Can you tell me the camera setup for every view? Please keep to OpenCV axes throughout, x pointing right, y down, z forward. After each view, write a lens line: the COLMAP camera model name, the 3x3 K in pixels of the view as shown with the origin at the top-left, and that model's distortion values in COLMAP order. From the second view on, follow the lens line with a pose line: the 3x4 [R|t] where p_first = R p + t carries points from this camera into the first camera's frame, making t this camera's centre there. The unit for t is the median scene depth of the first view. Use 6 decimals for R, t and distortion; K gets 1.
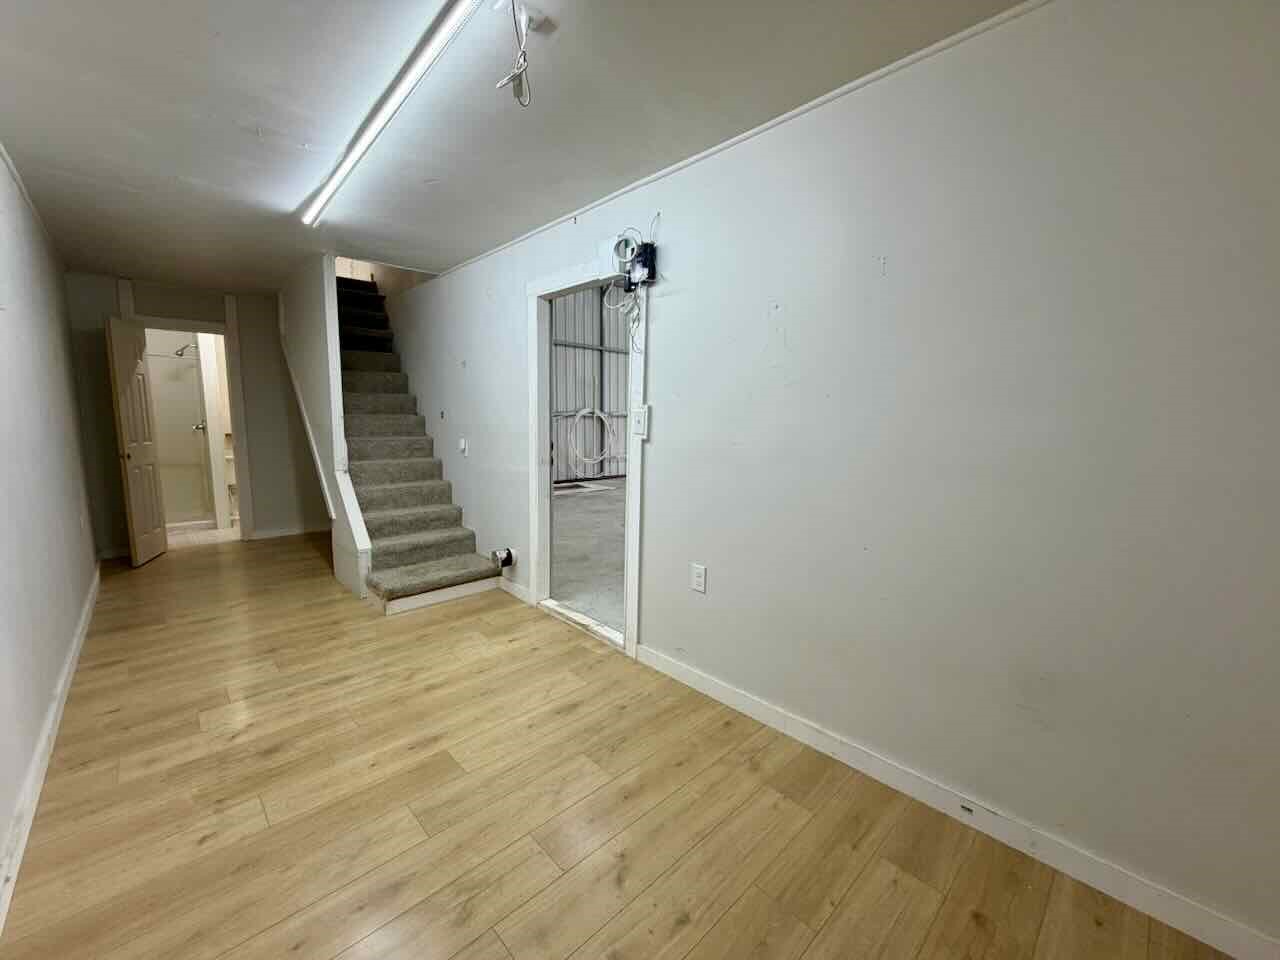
lens RADIAL K [[511.8, 0, 639.0], [0, 511.8, 483.3], [0, 0, 1]] dist [0.000103, -0.000371]
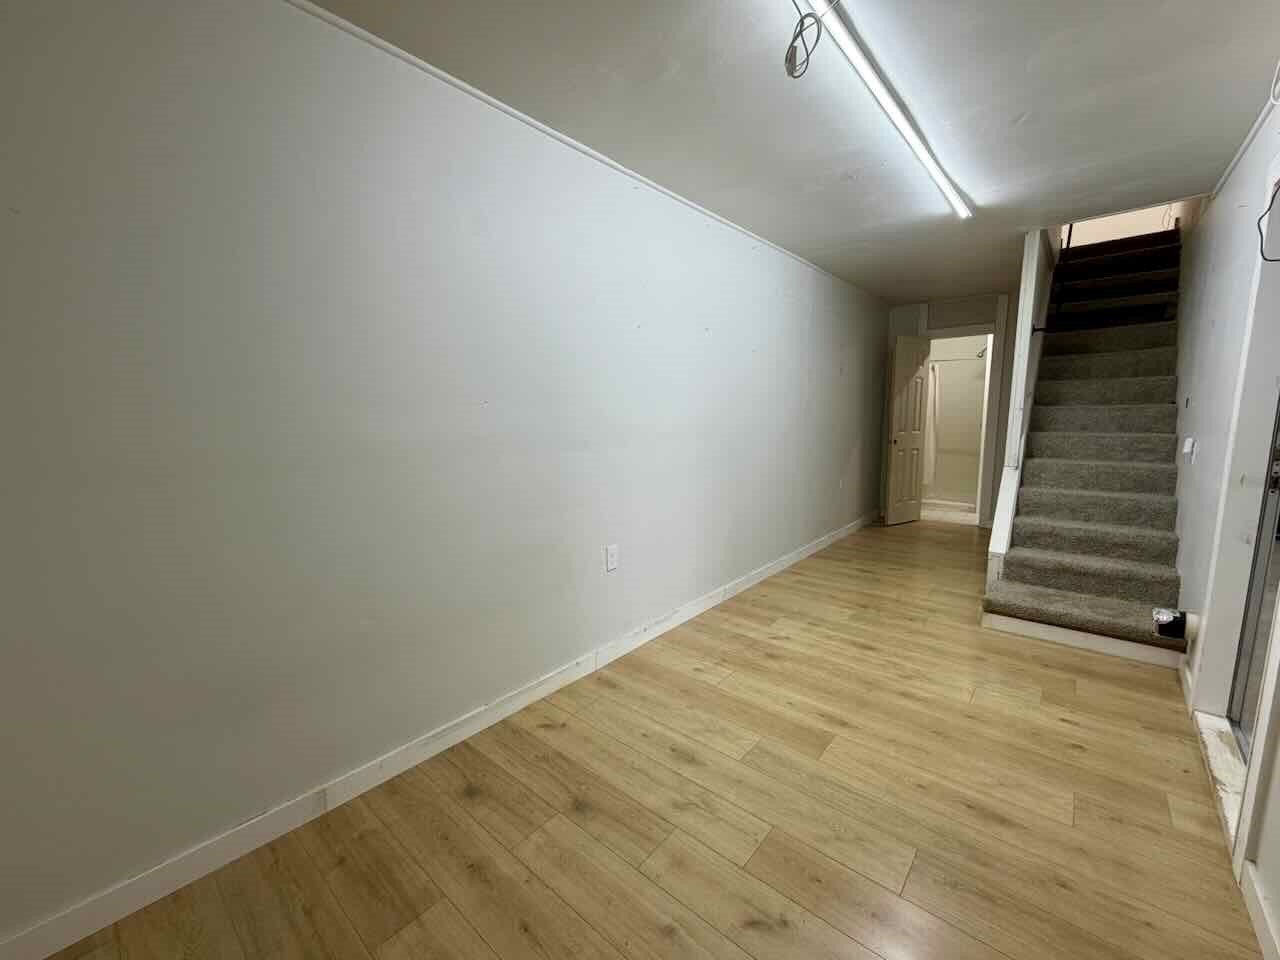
lens RADIAL K [[511.8, 0, 639.0], [0, 511.8, 483.3], [0, 0, 1]] dist [0.000103, -0.000371]
pose [[0.094356, 0.124829, -0.987681, 0.321774], [-0.116963, 0.986627, 0.113522, -0.025029], [0.988644, 0.104811, 0.107694, 0.279284]]
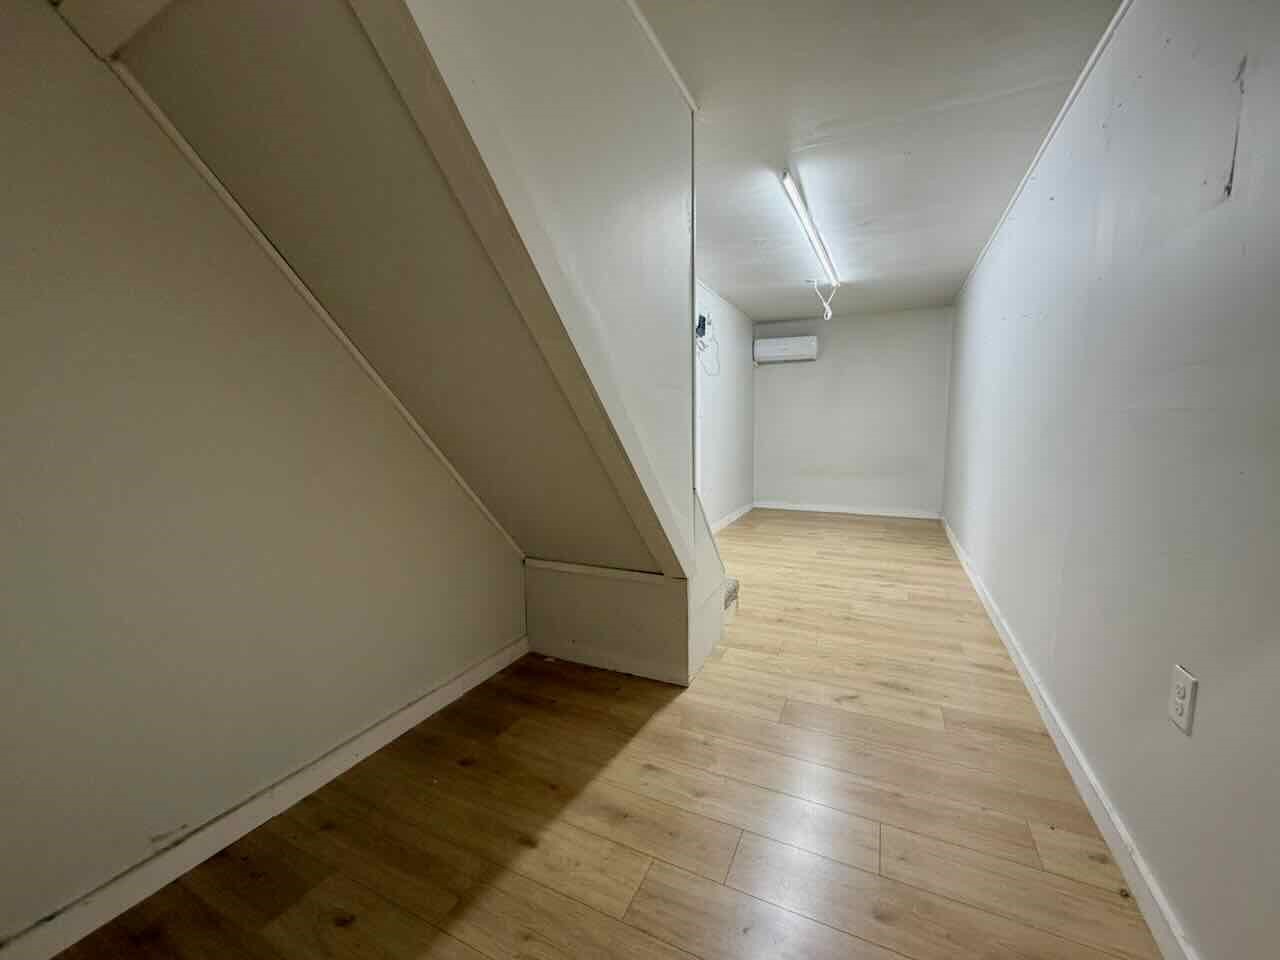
lens RADIAL K [[511.8, 0, 639.0], [0, 511.8, 483.3], [0, 0, 1]] dist [0.000103, -0.000371]
pose [[-0.349643, -0.113851, 0.929939, -1.326272], [0.128596, 0.977362, 0.168007, -0.163622], [-0.928015, 0.178329, -0.327087, 1.476871]]
